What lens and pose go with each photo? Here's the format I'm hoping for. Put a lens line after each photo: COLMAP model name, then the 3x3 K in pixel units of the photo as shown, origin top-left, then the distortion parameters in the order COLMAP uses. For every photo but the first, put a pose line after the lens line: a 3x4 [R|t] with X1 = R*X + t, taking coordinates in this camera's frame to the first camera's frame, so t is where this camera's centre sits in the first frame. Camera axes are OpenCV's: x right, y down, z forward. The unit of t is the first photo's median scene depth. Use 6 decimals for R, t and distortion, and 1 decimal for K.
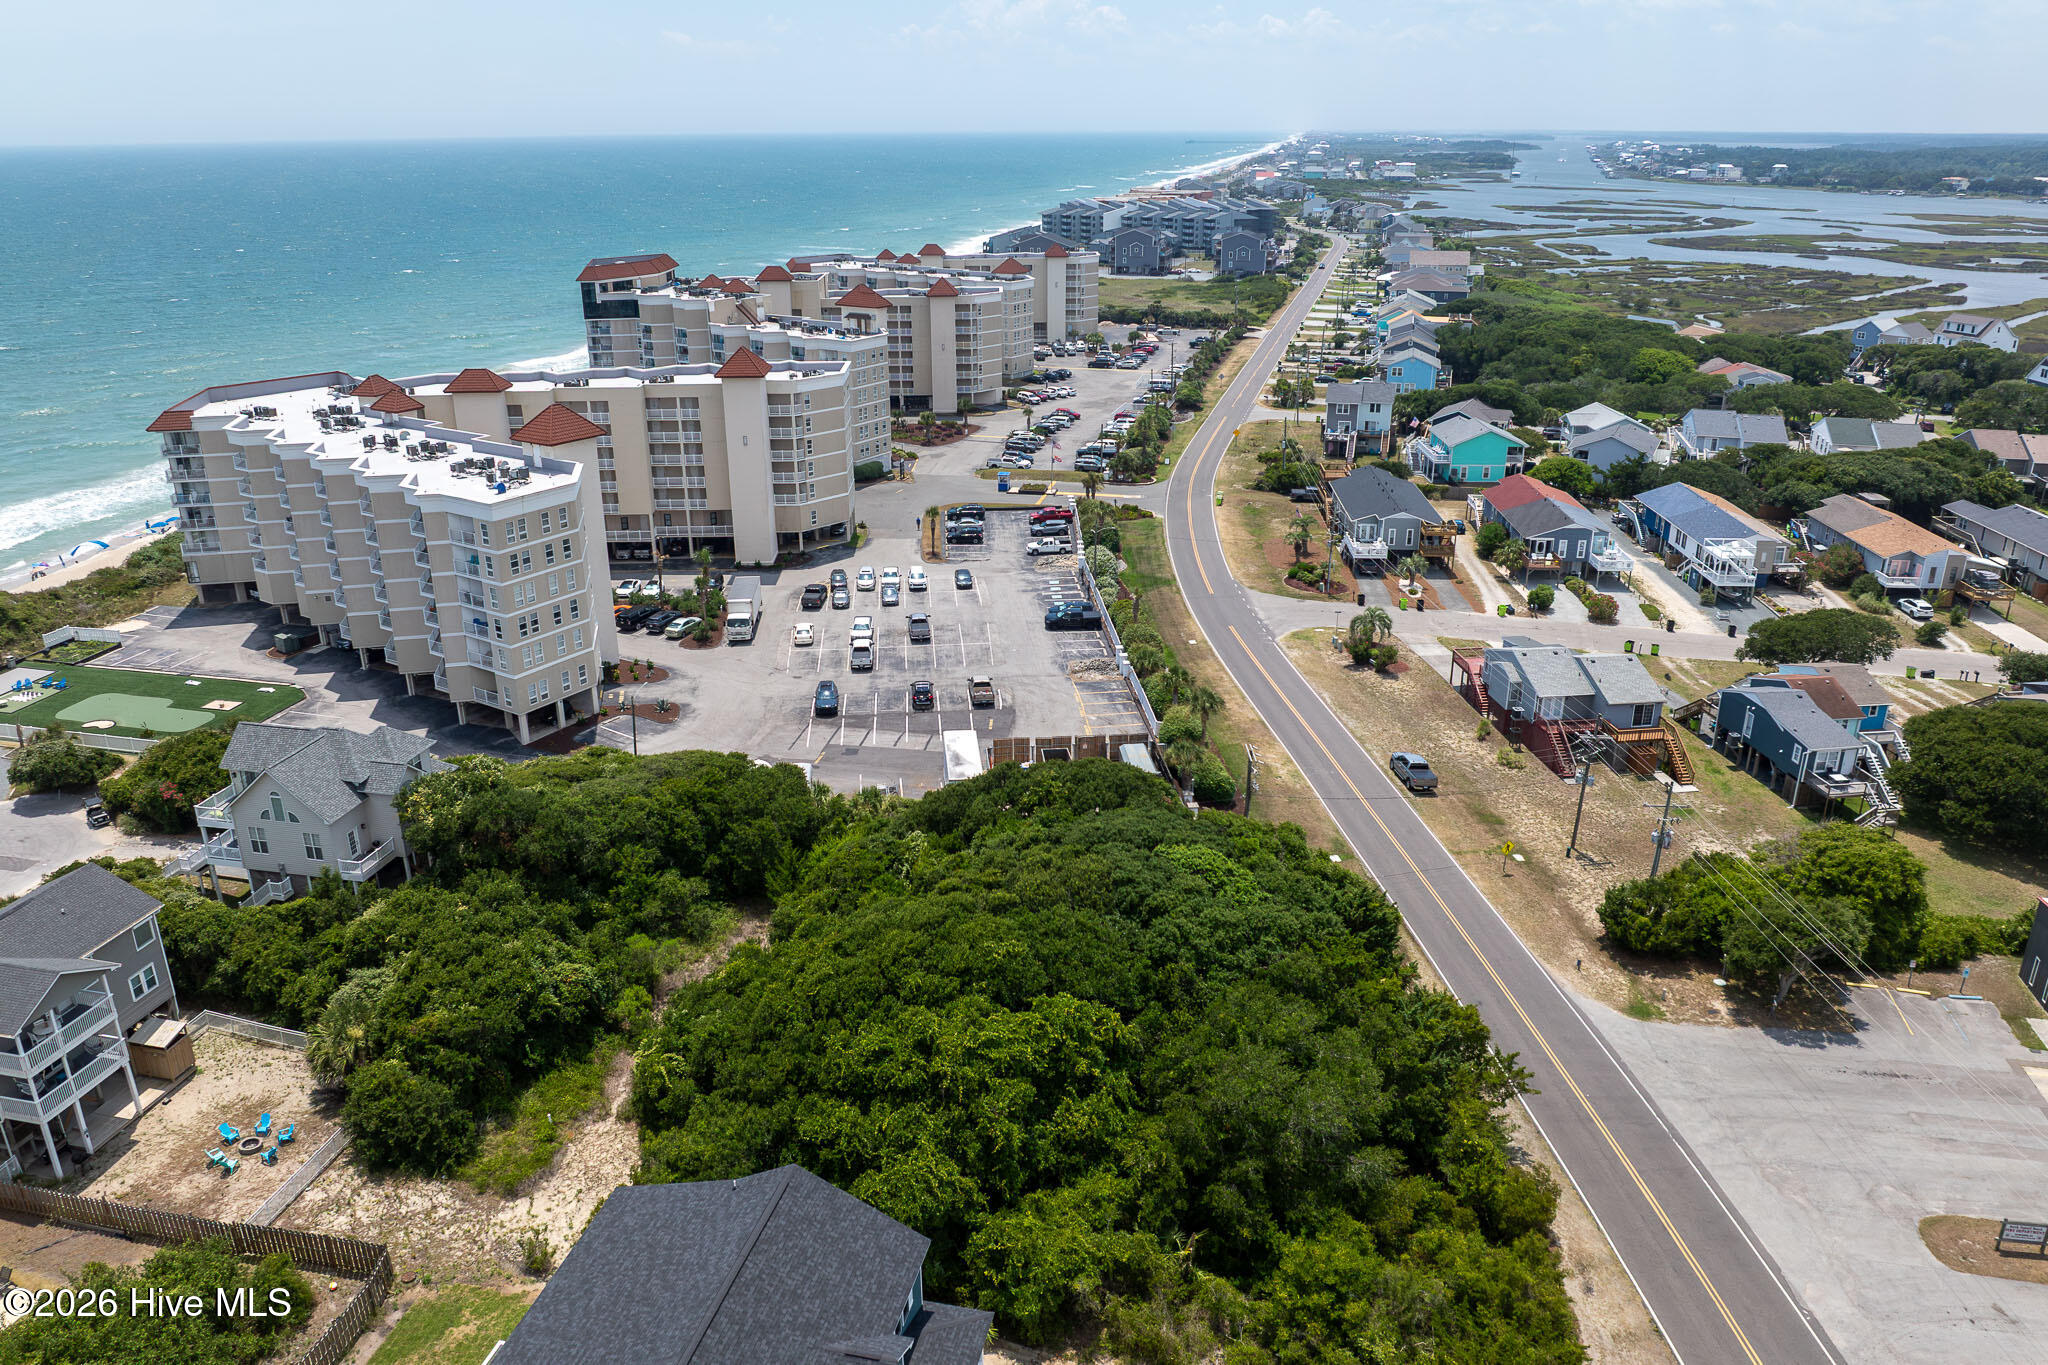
lens RADIAL K [[1449.9, 0, 1018.1], [0, 1449.9, 676.8], [0, 0, 1]] dist [-0.032877, -0.003693]
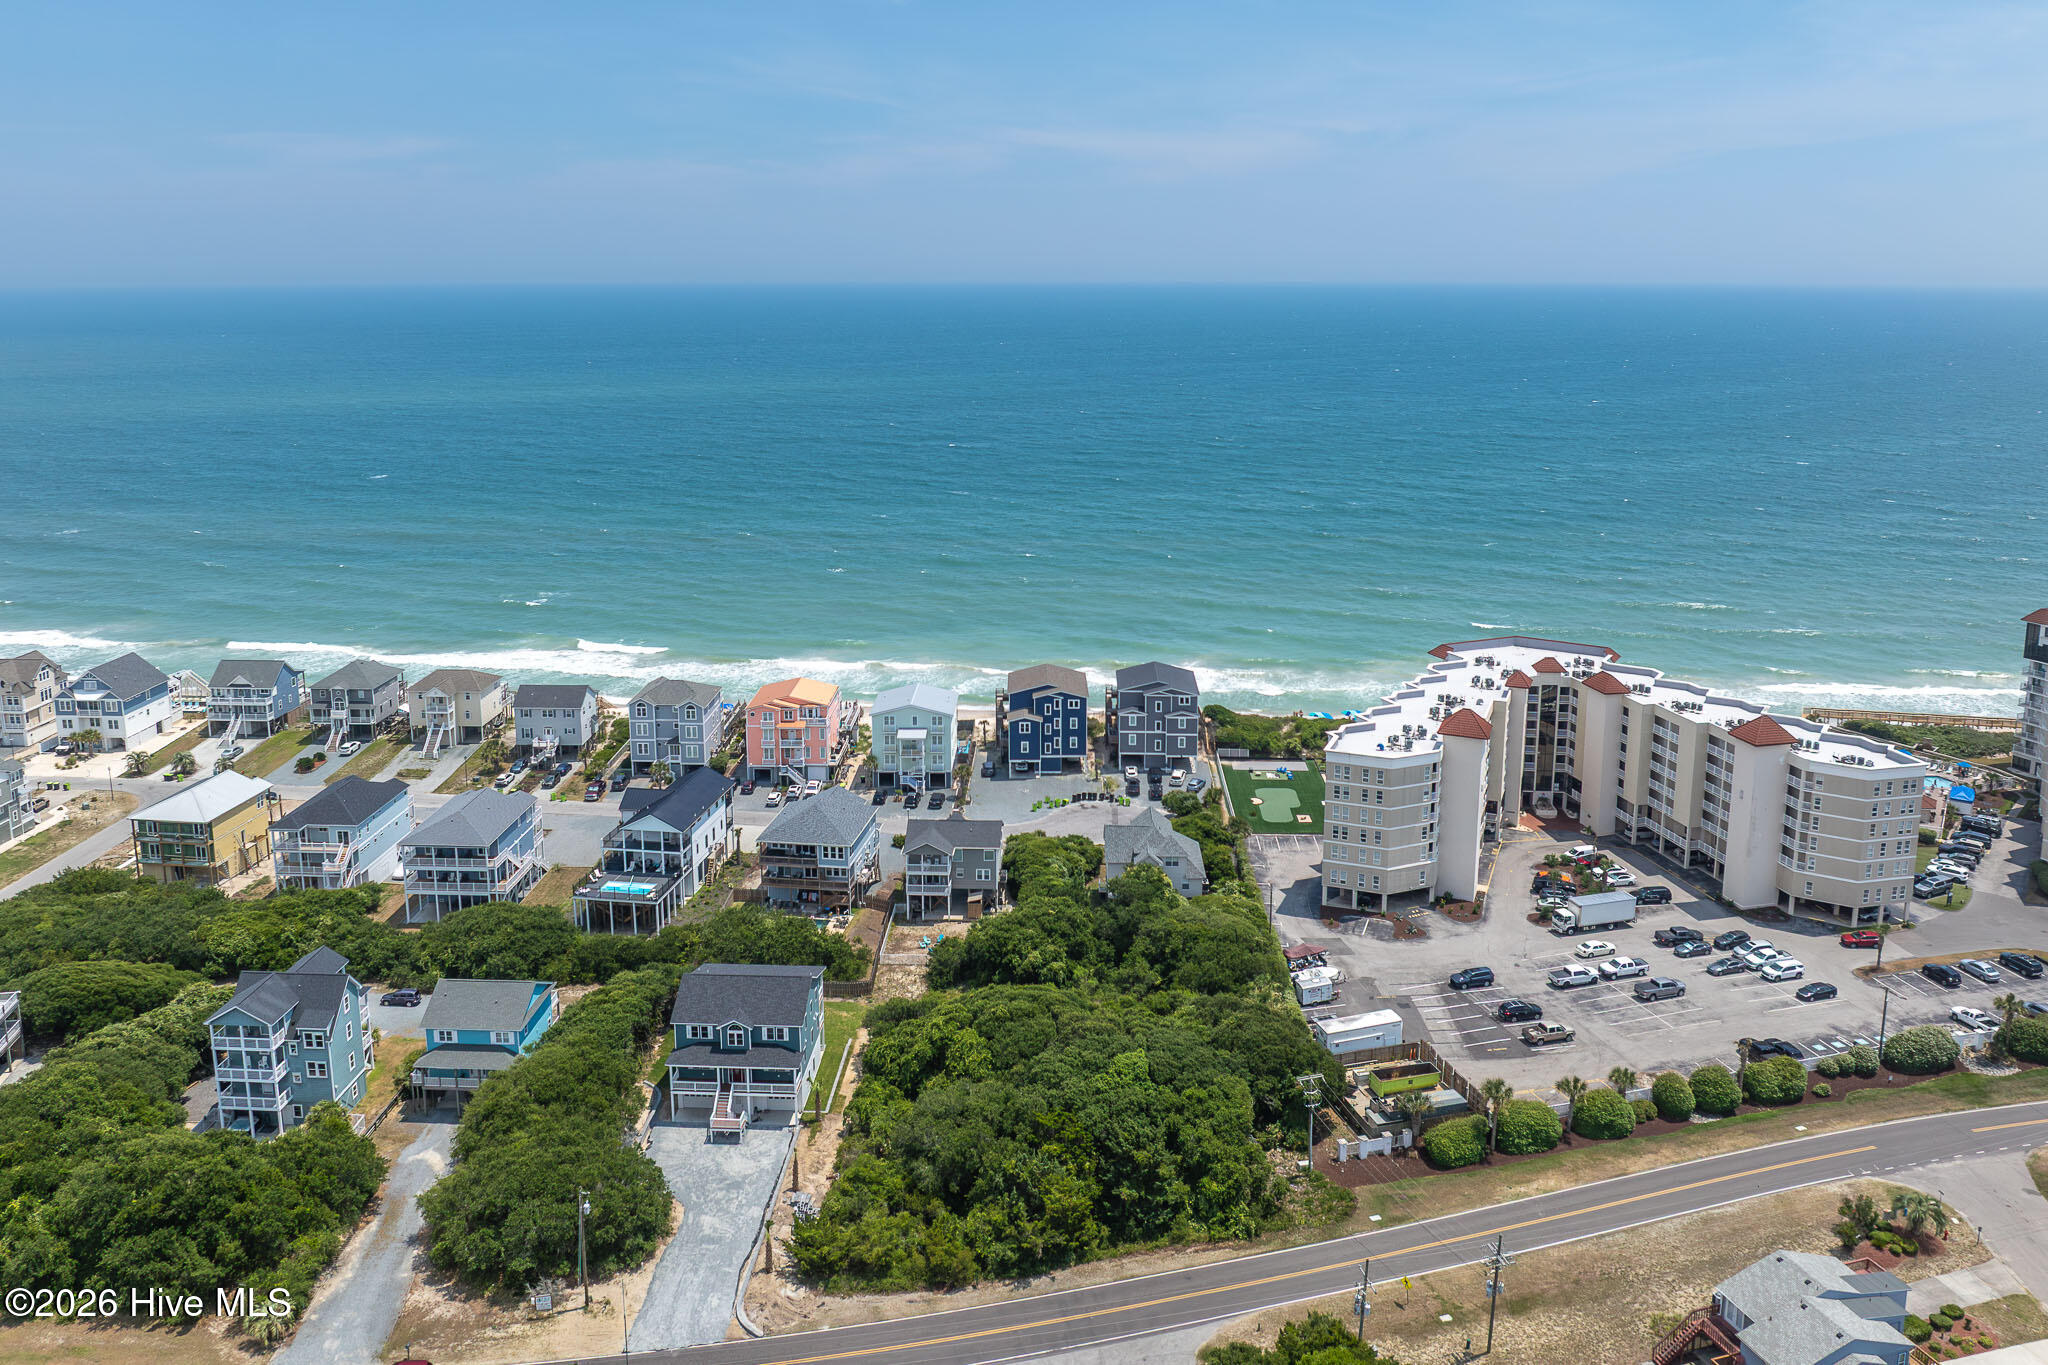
lens RADIAL K [[1512.2, 0, 1022.4], [0, 1512.2, 573.9], [0, 0, 1]] dist [-0.009887, -0.061347]
pose [[0.181068, 0.192519, -0.964443, 1.084749], [-0.351112, 0.928682, 0.119461, -0.359998], [0.918659, 0.316997, 0.235750, 0.214685]]
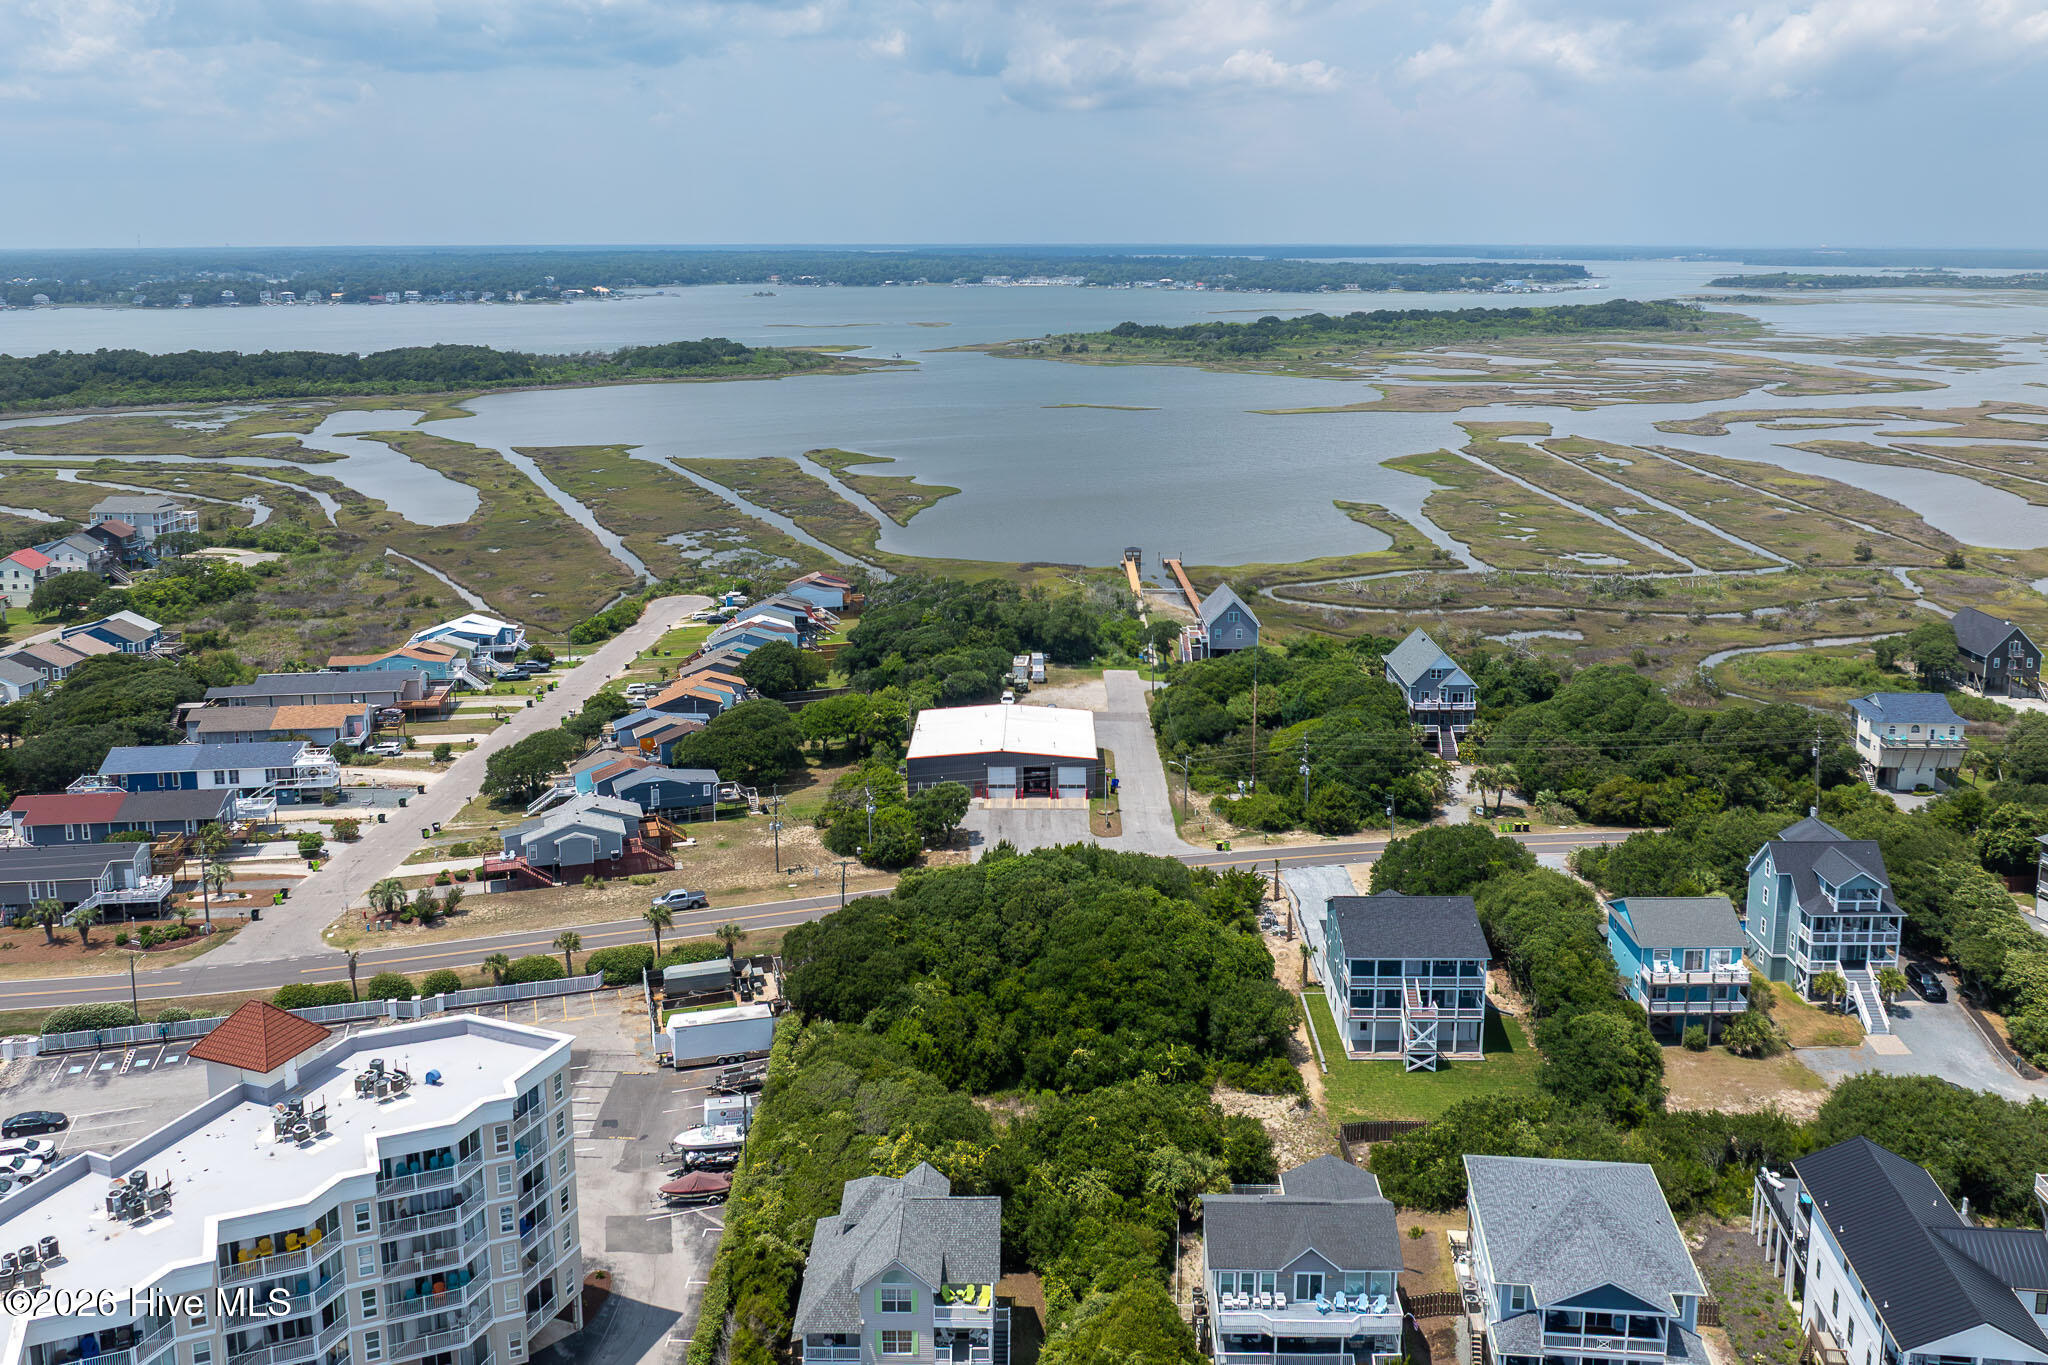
lens RADIAL K [[1716.2, 0, 1026.5], [0, 1716.2, 434.3], [0, 0, 1]] dist [-0.007887, -0.090192]
pose [[-0.208900, -0.112748, 0.971416, -1.254894], [0.353719, 0.917367, 0.182541, -0.493937], [-0.911726, 0.381741, -0.151757, 0.728708]]
